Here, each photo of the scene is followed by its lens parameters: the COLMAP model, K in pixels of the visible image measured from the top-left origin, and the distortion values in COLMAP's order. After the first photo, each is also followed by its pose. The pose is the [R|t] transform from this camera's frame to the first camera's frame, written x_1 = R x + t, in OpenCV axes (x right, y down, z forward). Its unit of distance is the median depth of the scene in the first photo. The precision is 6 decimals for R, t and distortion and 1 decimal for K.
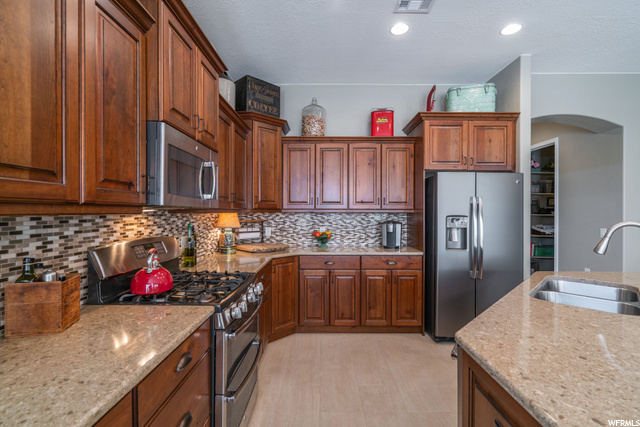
lens RADIAL K [[288.1, 0, 325.8], [0, 288.1, 212.3], [0, 0, 1]] dist [0.000226, 0.000462]
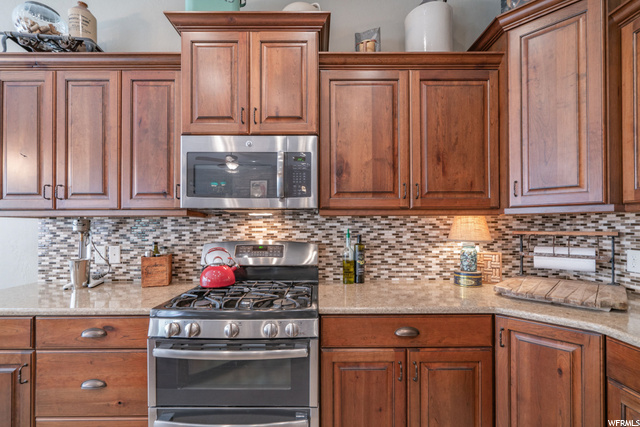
lens RADIAL K [[287.1, 0, 316.4], [0, 287.1, 222.8], [0, 0, 1]] dist [-0.001110, -0.000014]
pose [[-0.005893, -0.000997, -0.999982, 0.536862], [0.002131, 0.999997, -0.001009, 0.032138], [0.999980, -0.002137, -0.005891, 1.470007]]
